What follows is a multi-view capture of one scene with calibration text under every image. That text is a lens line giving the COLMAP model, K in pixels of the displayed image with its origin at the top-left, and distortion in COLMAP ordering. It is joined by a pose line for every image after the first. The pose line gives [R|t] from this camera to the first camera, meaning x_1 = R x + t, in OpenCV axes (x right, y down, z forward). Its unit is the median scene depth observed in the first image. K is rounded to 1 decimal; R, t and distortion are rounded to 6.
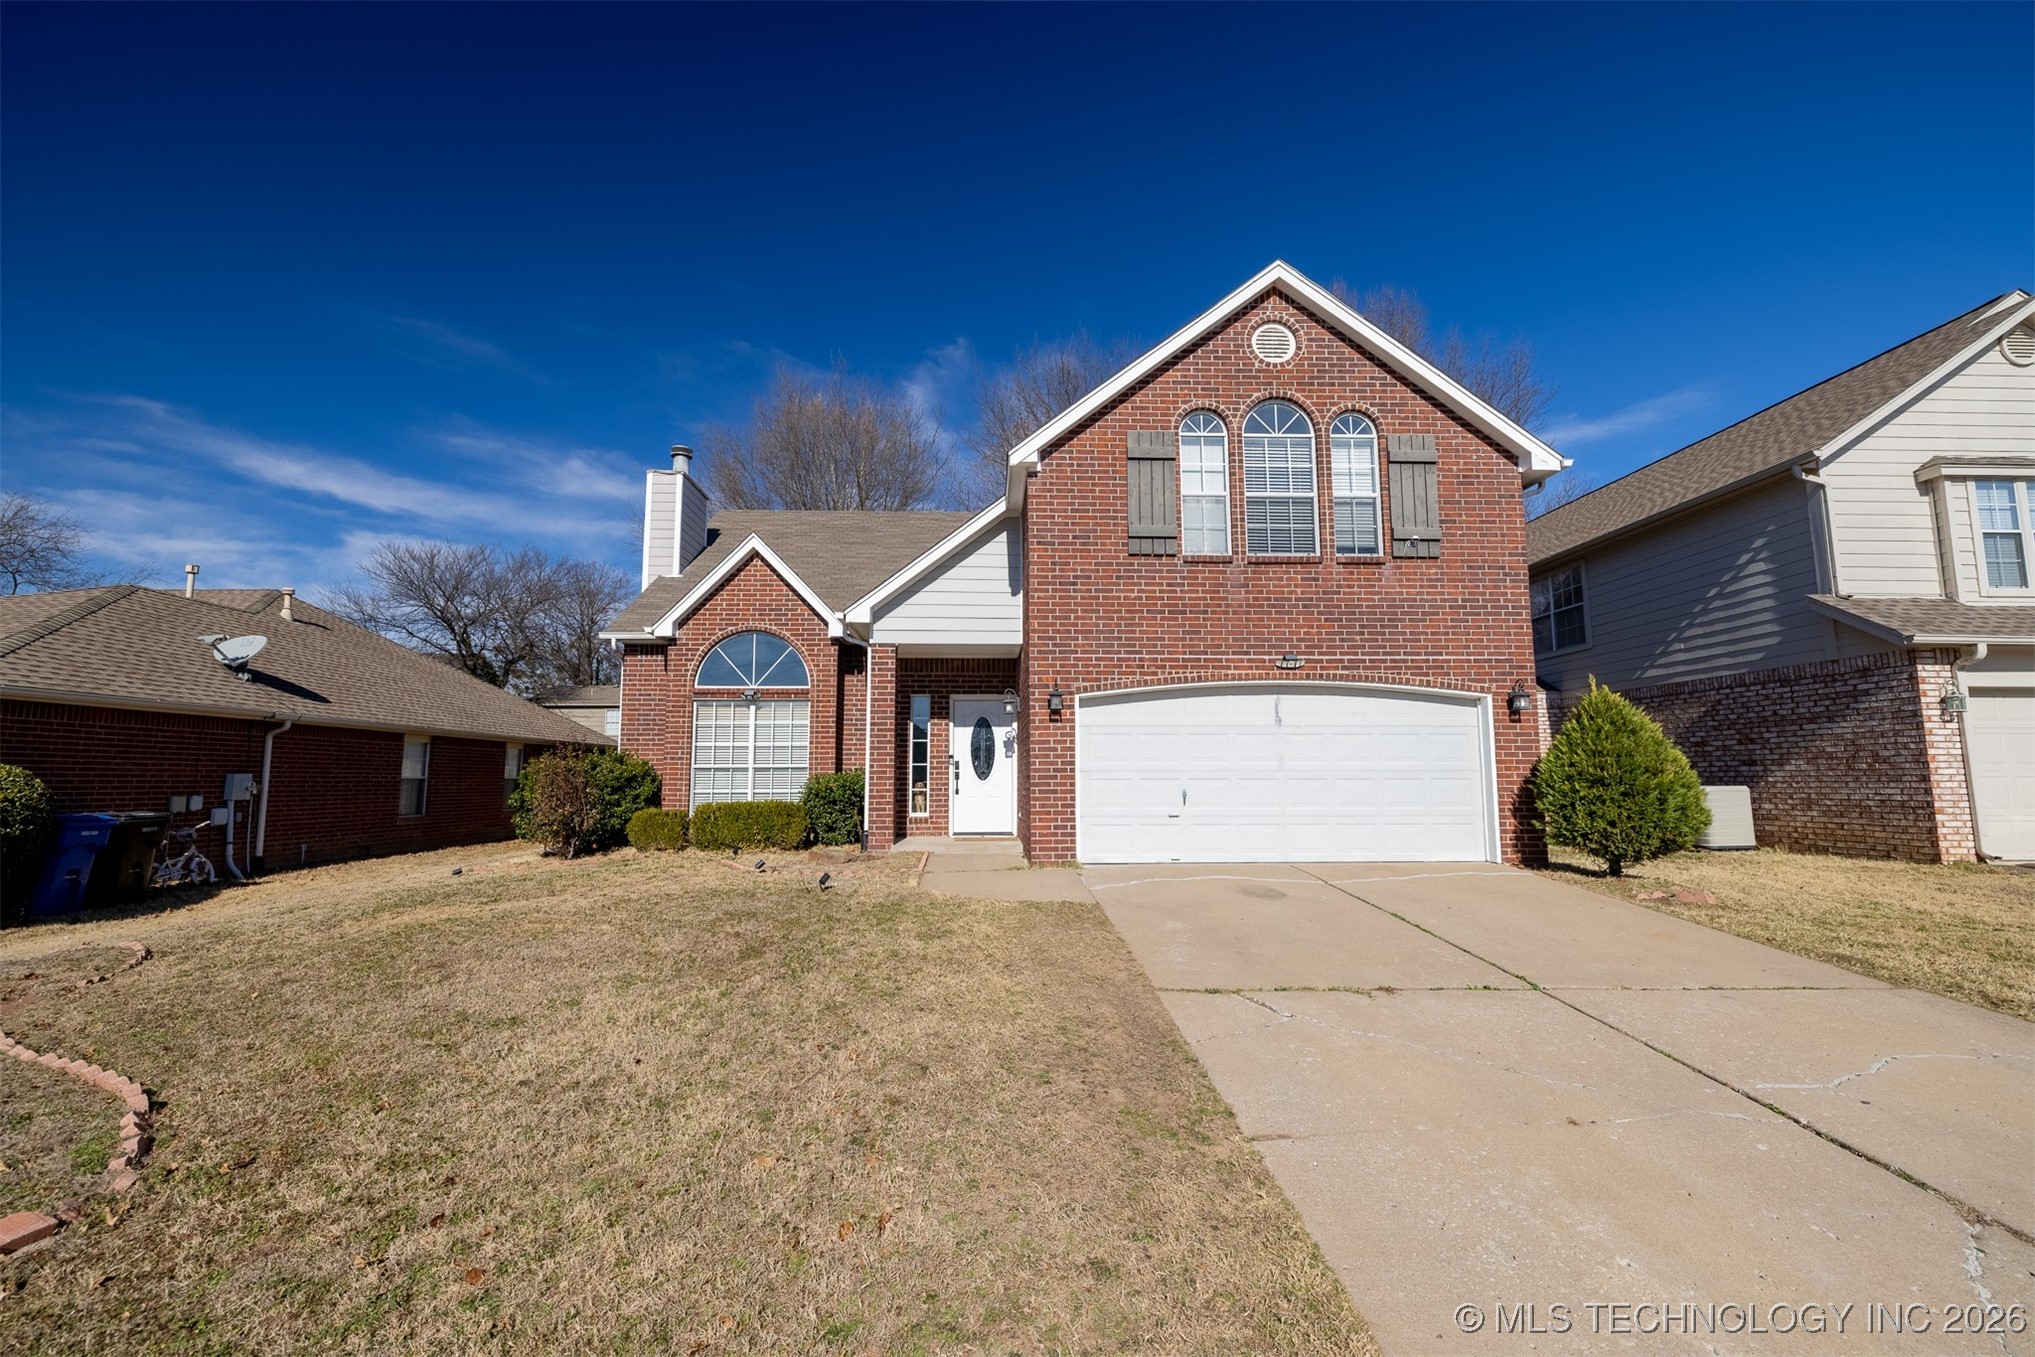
lens RADIAL K [[859.8, 0, 1013.4], [0, 859.8, 686.2], [0, 0, 1]] dist [-0.000673, 0.000096]
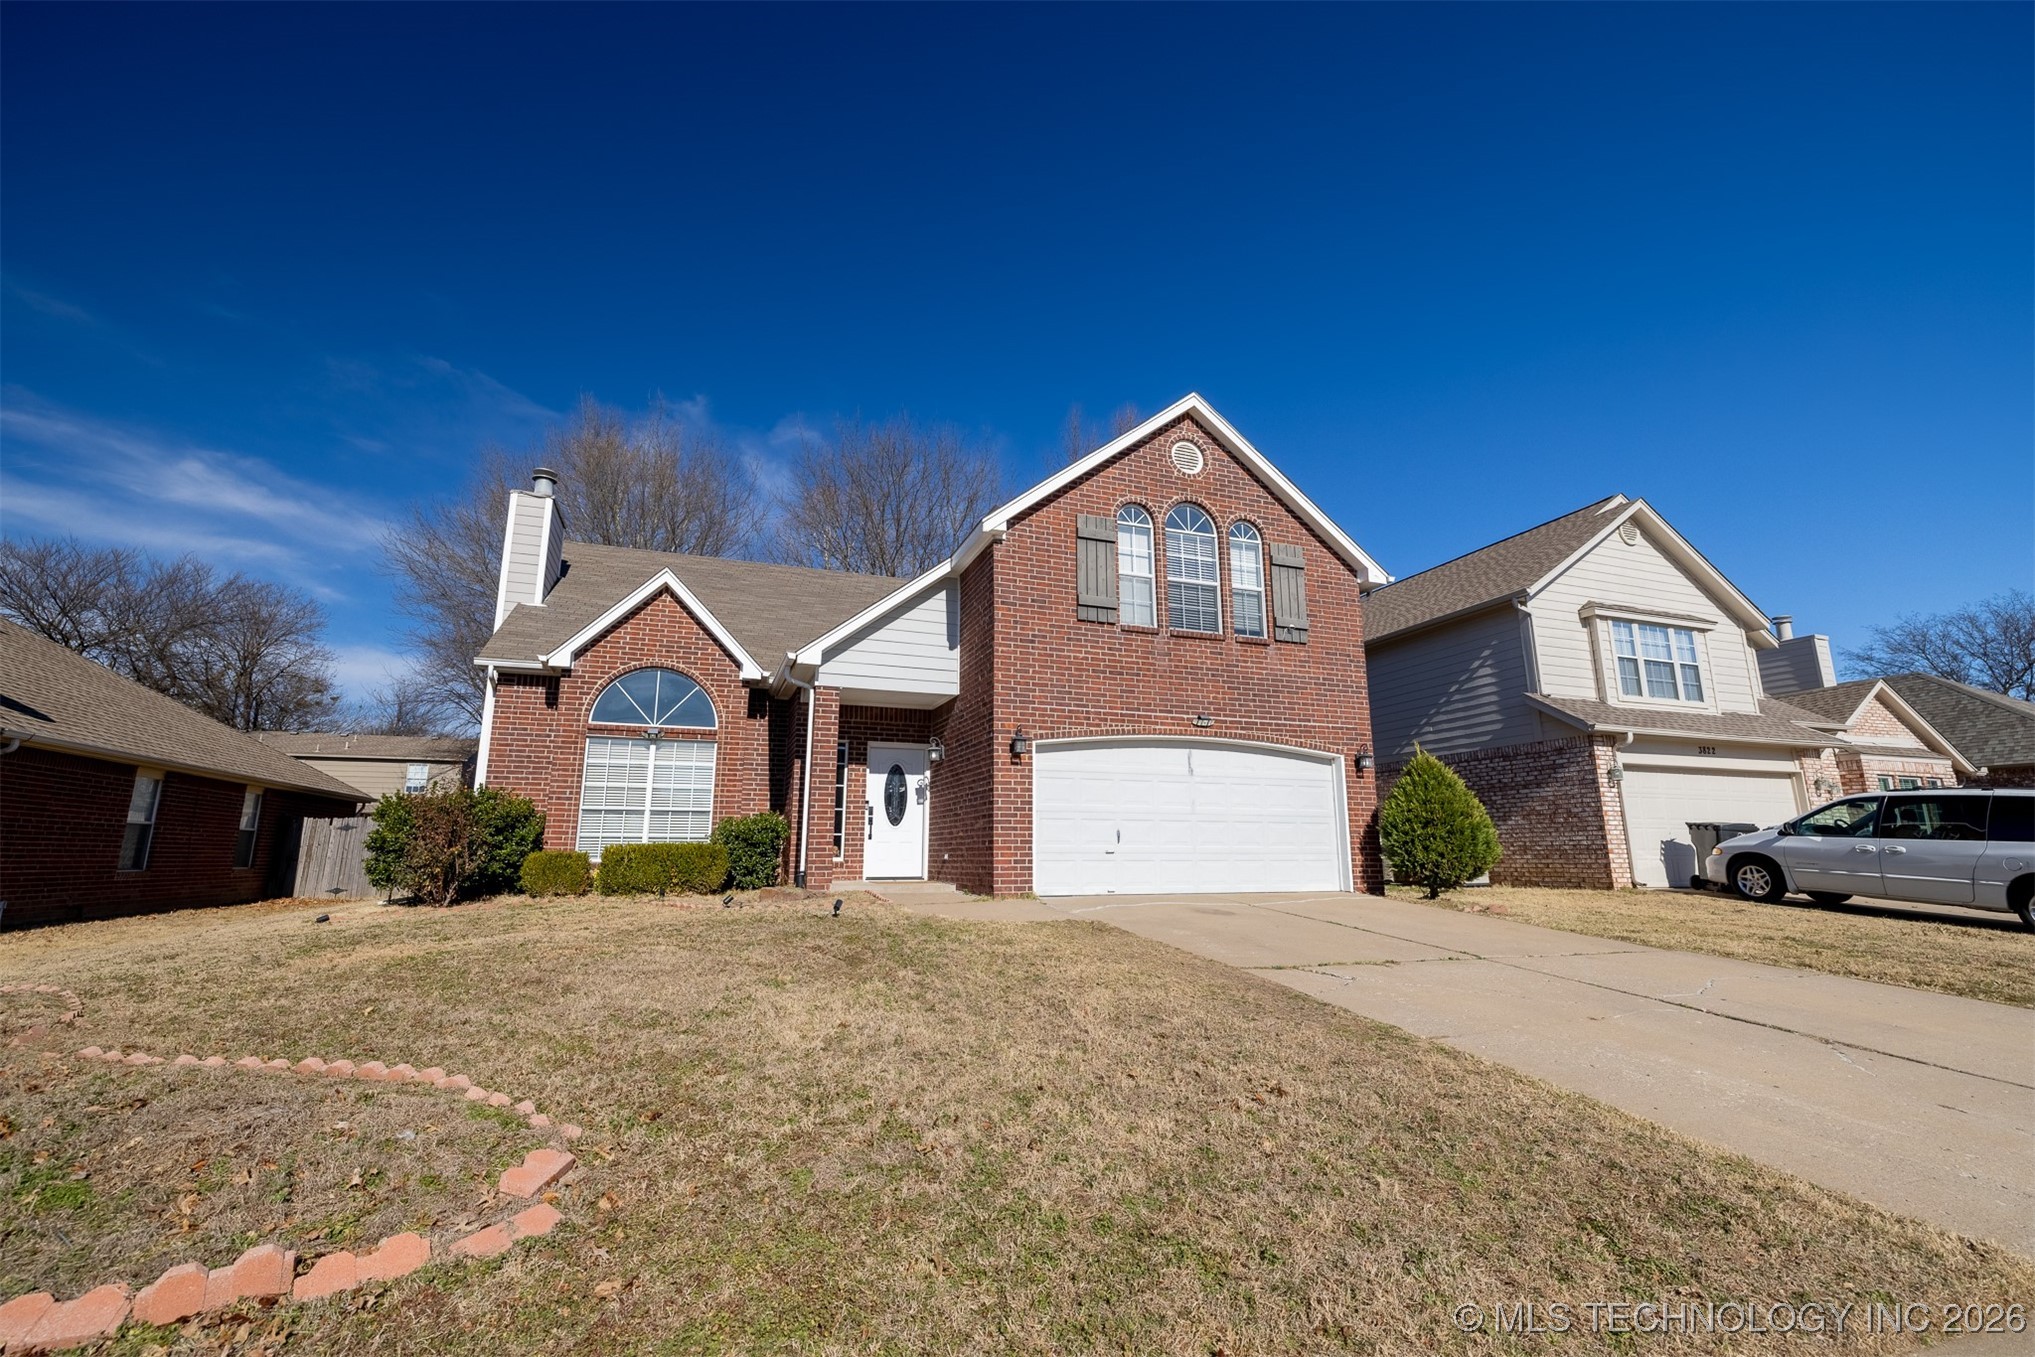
lens RADIAL K [[859.8, 0, 1013.4], [0, 859.8, 686.2], [0, 0, 1]] dist [-0.000673, 0.000096]
pose [[0.950759, 0.062263, 0.303611, -0.276142], [-0.035071, 0.994934, -0.094210, 0.042740], [-0.307939, 0.078923, 0.948127, -0.043821]]
